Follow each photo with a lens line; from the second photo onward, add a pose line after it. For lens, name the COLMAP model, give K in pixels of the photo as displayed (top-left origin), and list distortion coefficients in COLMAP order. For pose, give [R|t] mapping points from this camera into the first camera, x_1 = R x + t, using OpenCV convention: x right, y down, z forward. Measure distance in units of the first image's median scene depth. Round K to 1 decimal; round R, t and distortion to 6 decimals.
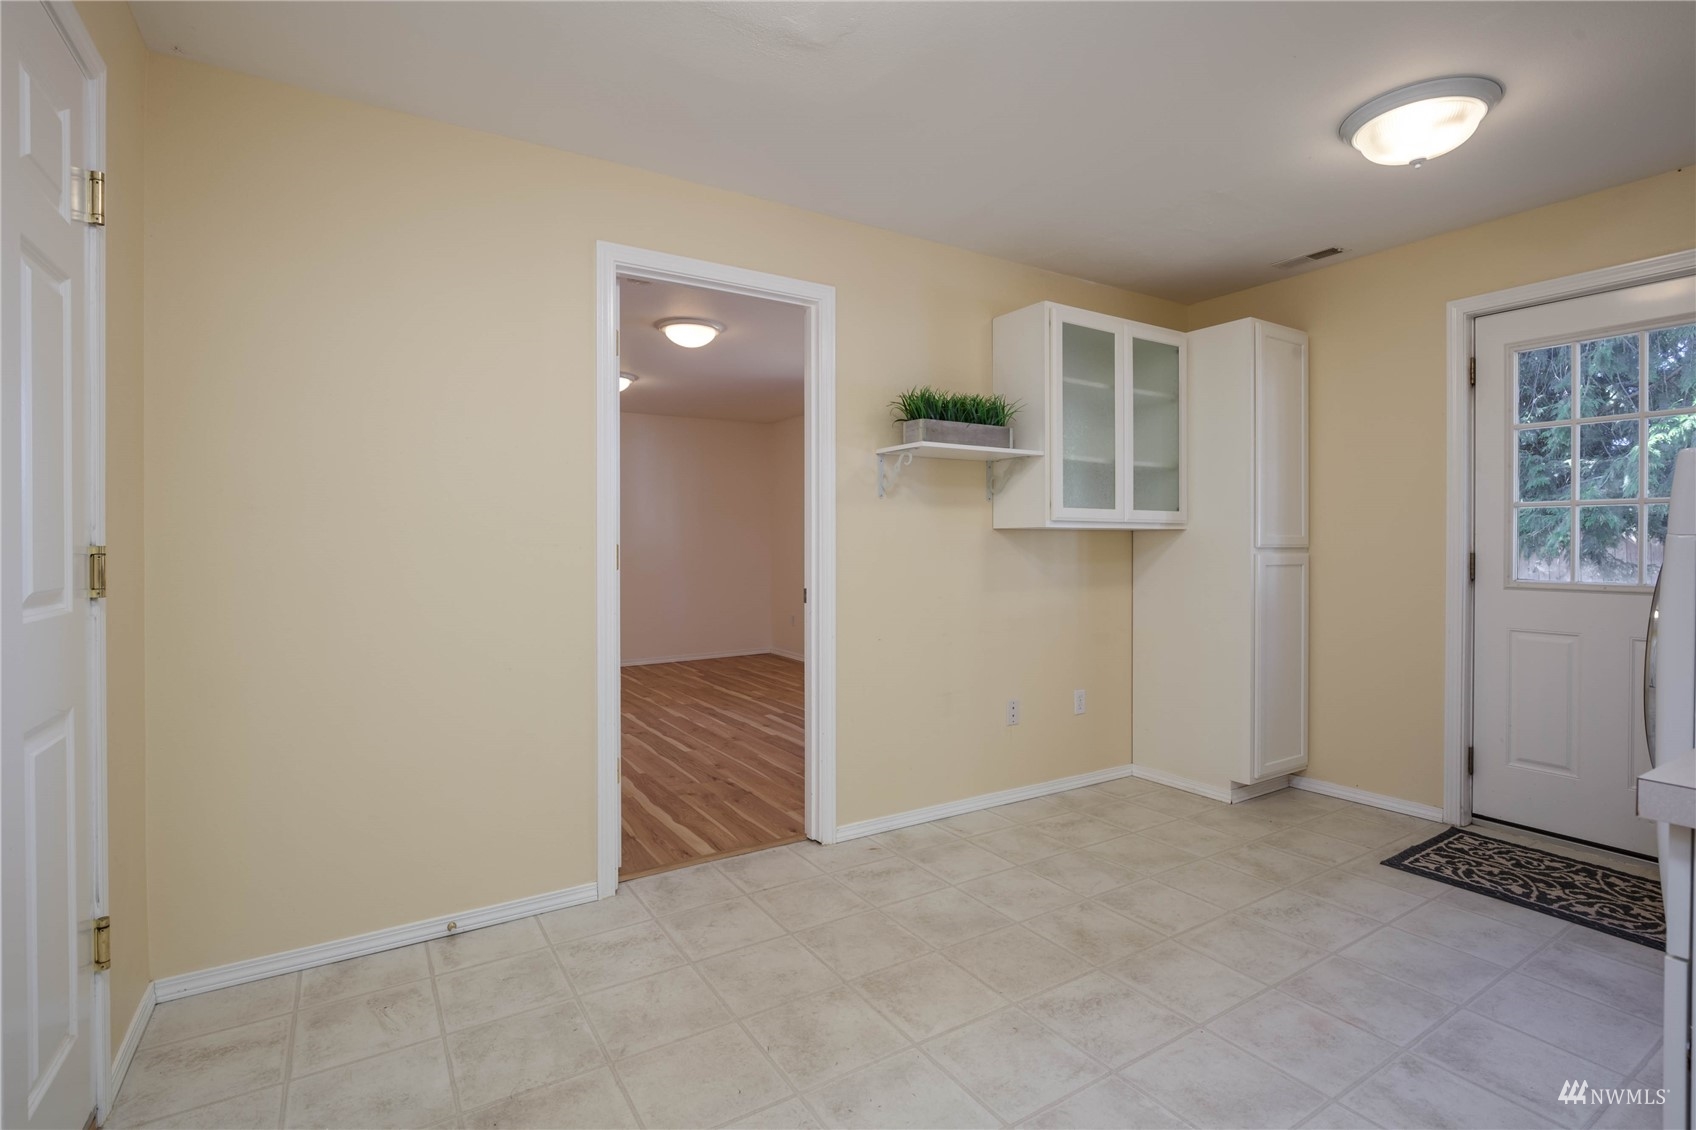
lens RADIAL K [[791.6, 0, 839.7], [0, 791.6, 553.4], [0, 0, 1]] dist [-0.026443, 0.003177]
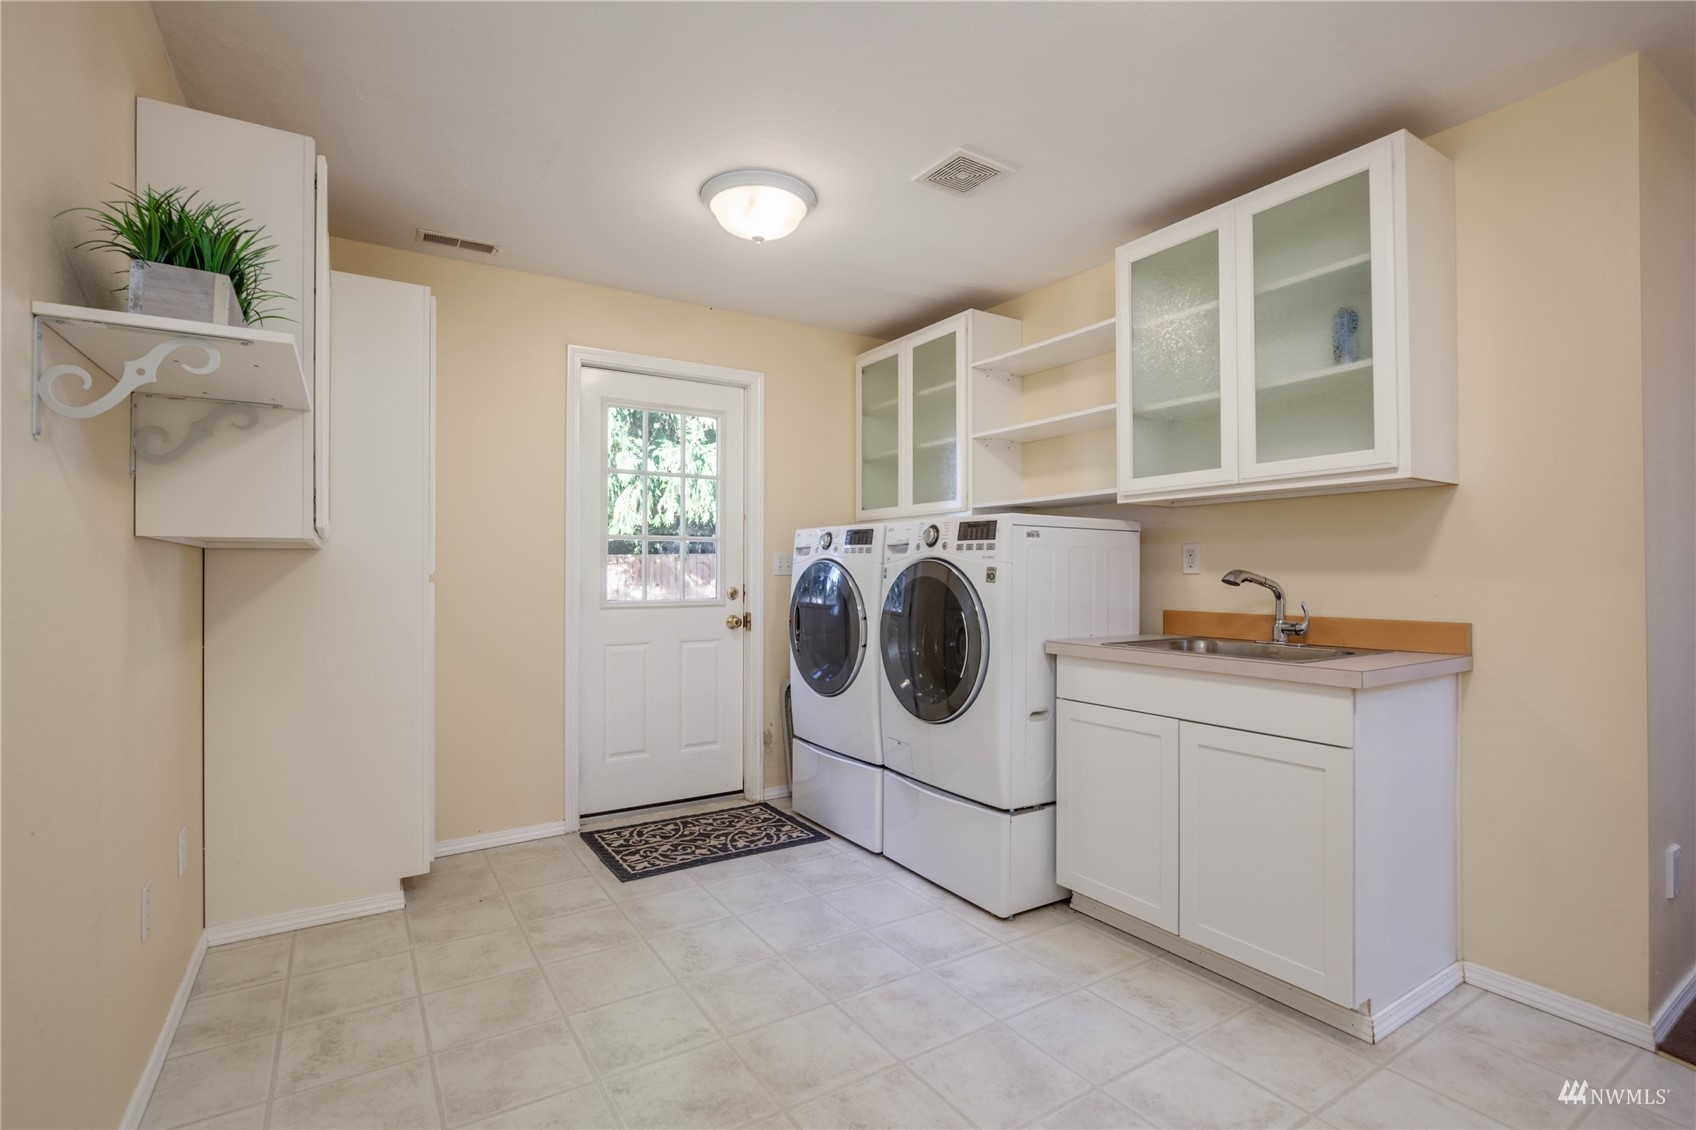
lens RADIAL K [[791.6, 0, 842.9], [0, 791.6, 568.8], [0, 0, 1]] dist [-0.026443, 0.003177]
pose [[-0.018175, 0.004843, 0.999823, -0.351558], [0.015221, 0.999874, -0.004566, -0.003556], [-0.999719, 0.015136, -0.018246, 0.739451]]
